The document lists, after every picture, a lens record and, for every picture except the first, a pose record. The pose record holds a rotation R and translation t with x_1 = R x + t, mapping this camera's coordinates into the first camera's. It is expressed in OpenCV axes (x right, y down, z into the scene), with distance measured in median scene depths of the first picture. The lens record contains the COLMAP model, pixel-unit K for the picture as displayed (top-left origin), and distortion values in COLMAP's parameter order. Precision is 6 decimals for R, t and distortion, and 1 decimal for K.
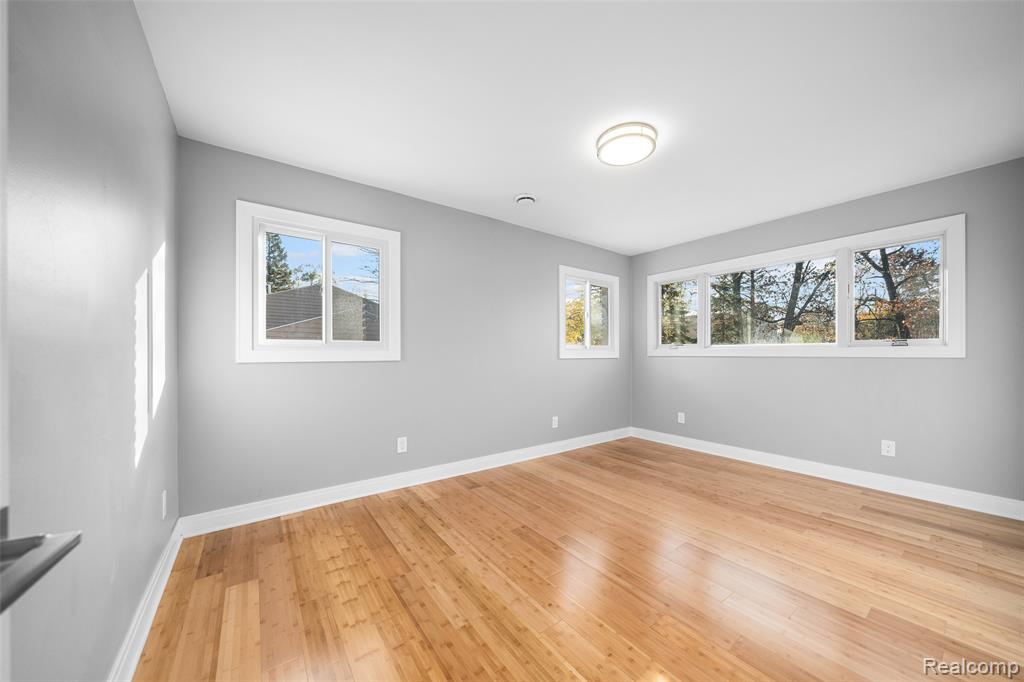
lens RADIAL K [[362.7, 0, 514.4], [0, 362.7, 351.7], [0, 0, 1]] dist [-0.001659, 0.000063]
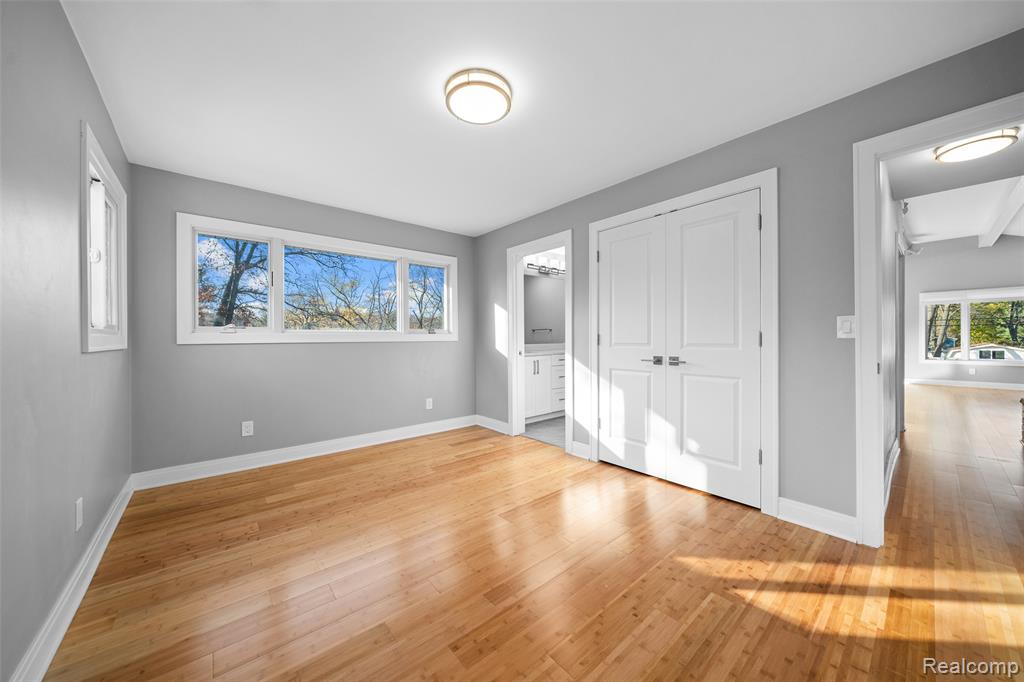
lens RADIAL K [[362.7, 0, 508.4], [0, 362.7, 338.5], [0, 0, 1]] dist [-0.001659, 0.000063]
pose [[-0.077572, -0.001212, 0.996986, -0.445680], [-0.000874, 0.999999, 0.001148, 0.001911], [-0.996986, -0.000782, -0.077573, 0.790904]]
